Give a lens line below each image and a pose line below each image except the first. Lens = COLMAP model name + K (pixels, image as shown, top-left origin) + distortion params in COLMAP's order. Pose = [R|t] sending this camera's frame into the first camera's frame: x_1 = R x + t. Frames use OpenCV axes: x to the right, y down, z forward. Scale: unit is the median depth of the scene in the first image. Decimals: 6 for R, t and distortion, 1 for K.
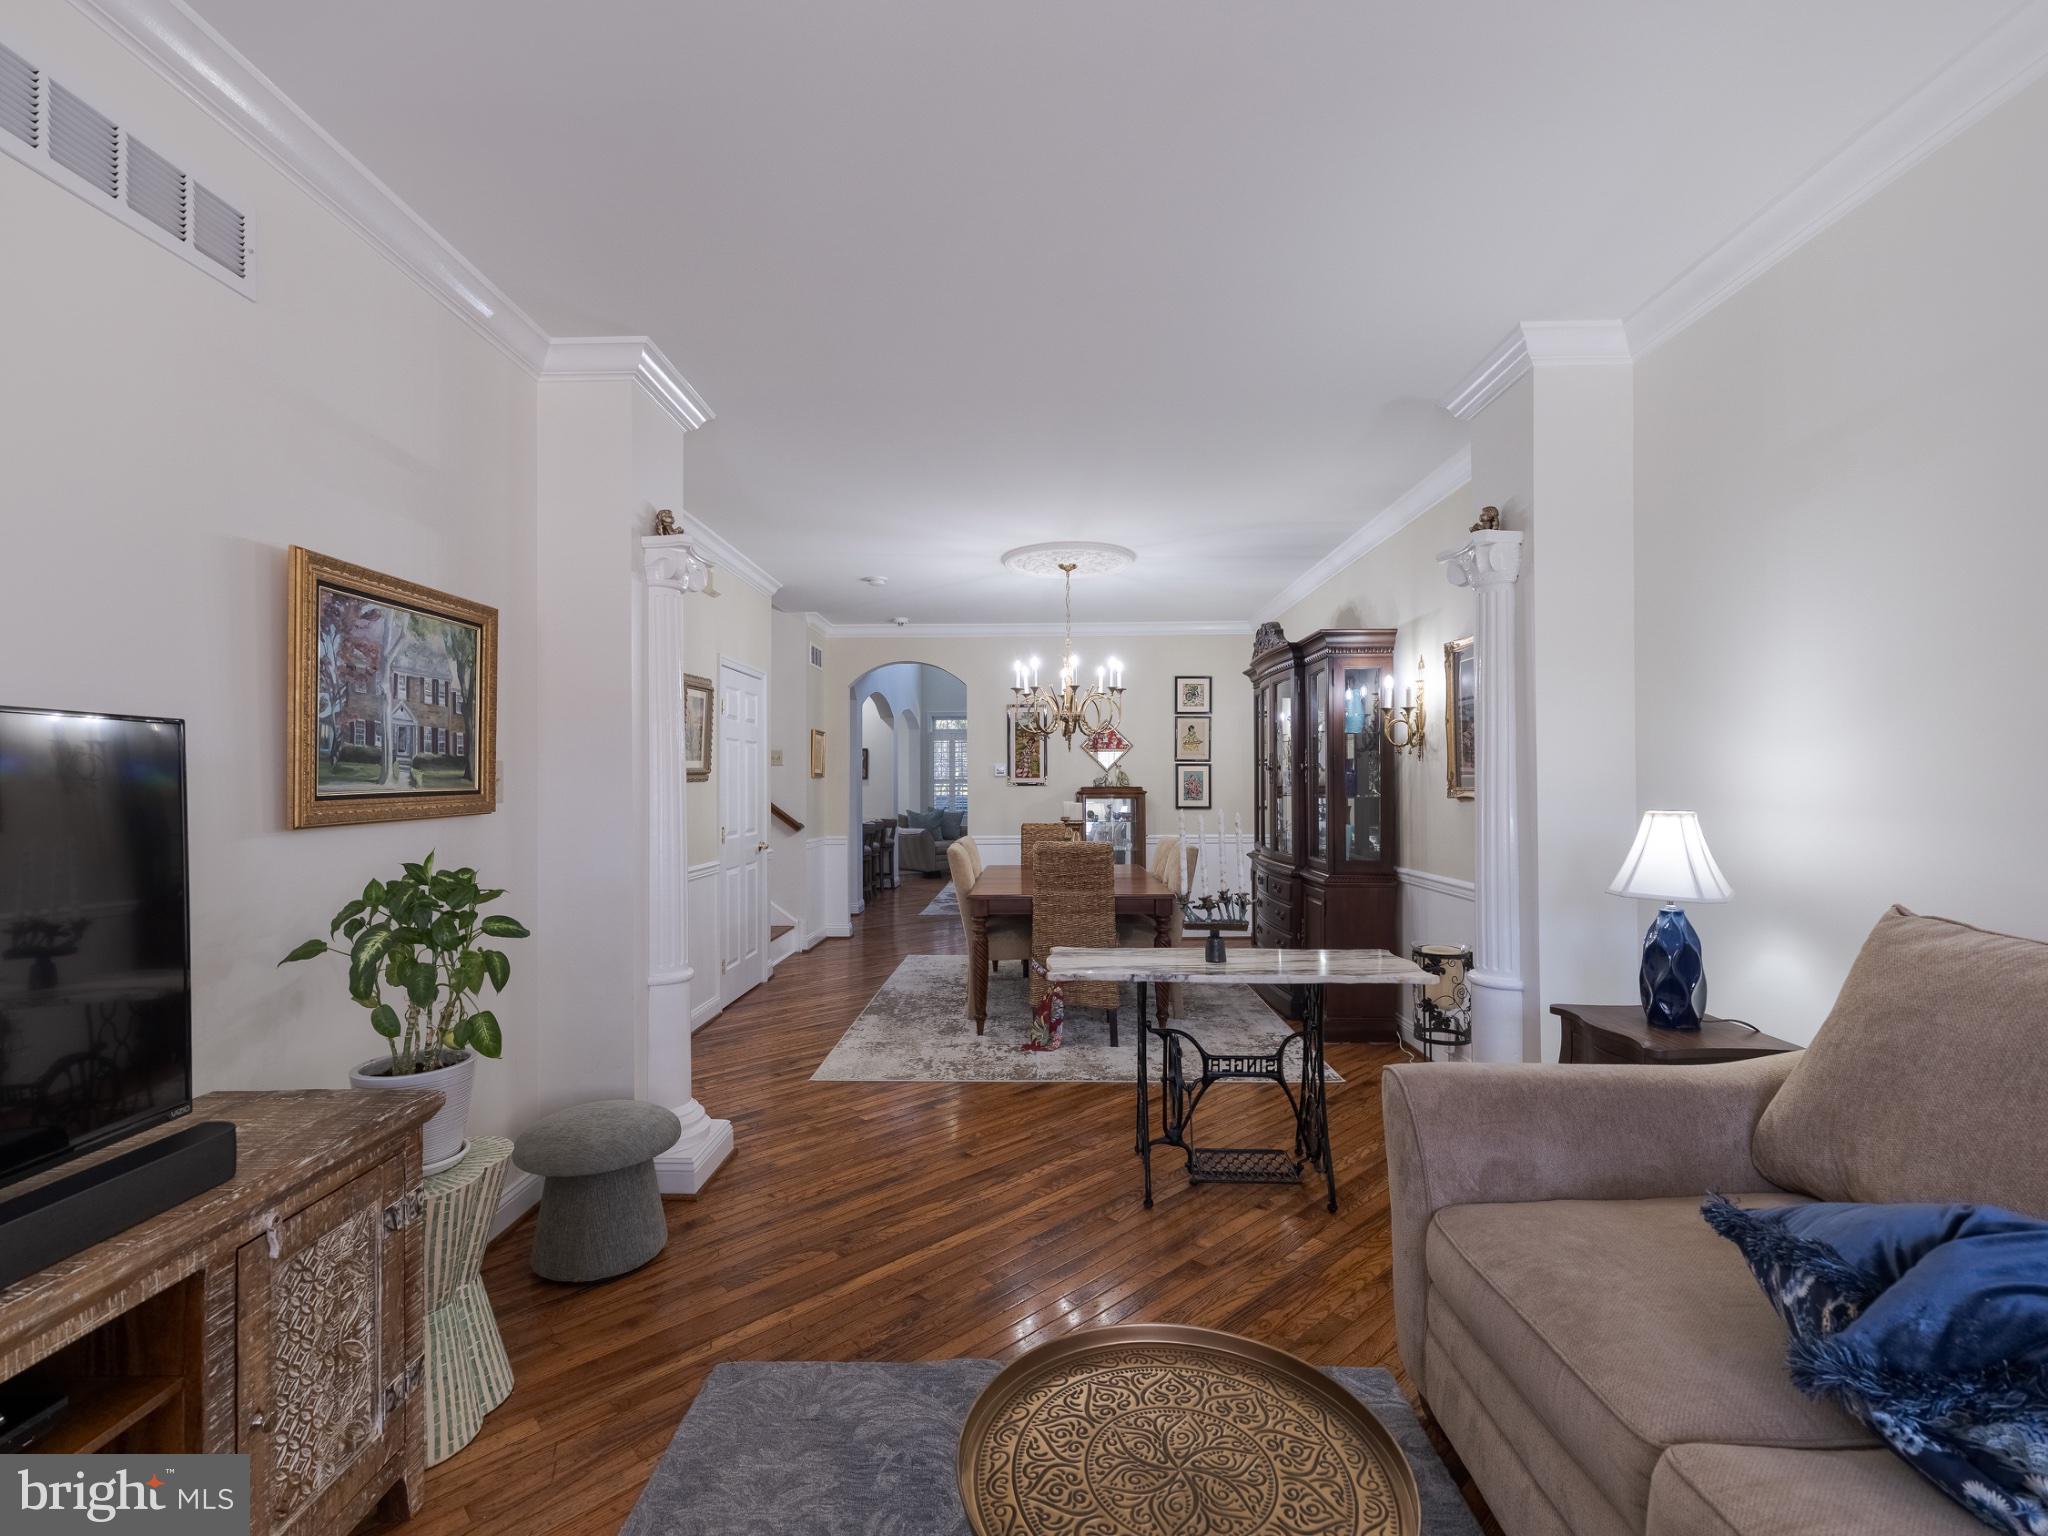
lens RADIAL K [[934.3, 0, 1022.7], [0, 934.3, 771.2], [0, 0, 1]] dist [-0.001106, -0.000678]
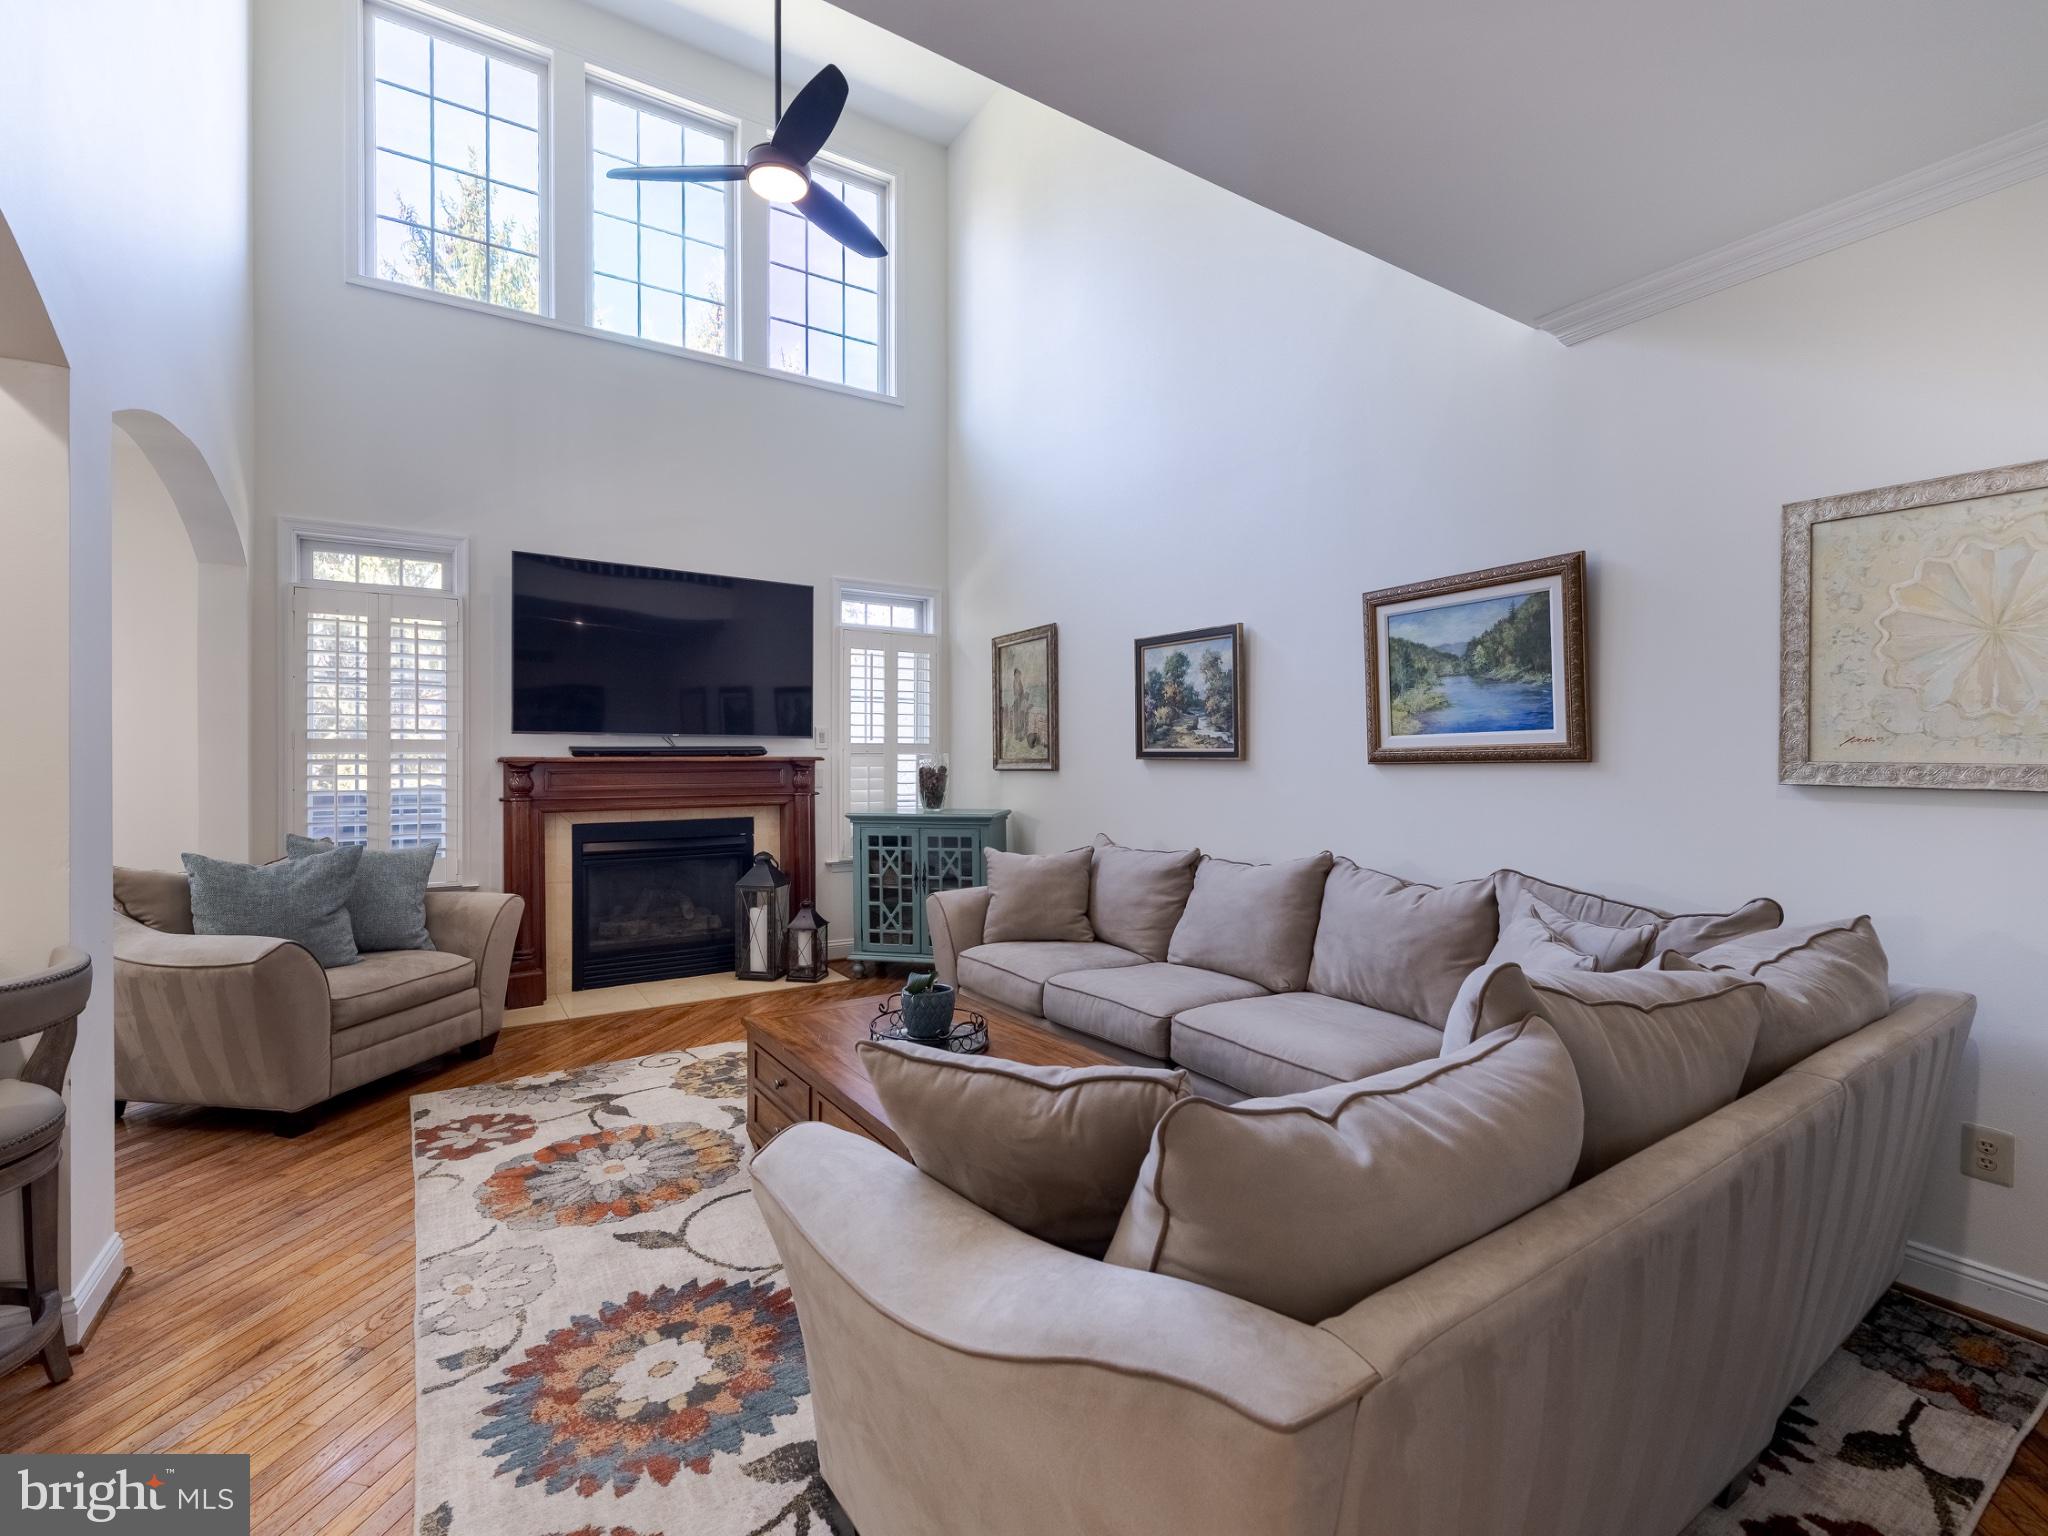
lens RADIAL K [[934.3, 0, 1023.4], [0, 934.3, 763.4], [0, 0, 1]] dist [-0.001106, -0.000678]
pose [[0.827267, 0.000714, 0.561808, -0.130108], [-0.009956, 0.999861, 0.013389, 0.017874], [-0.561720, -0.016670, 0.827159, 1.101293]]
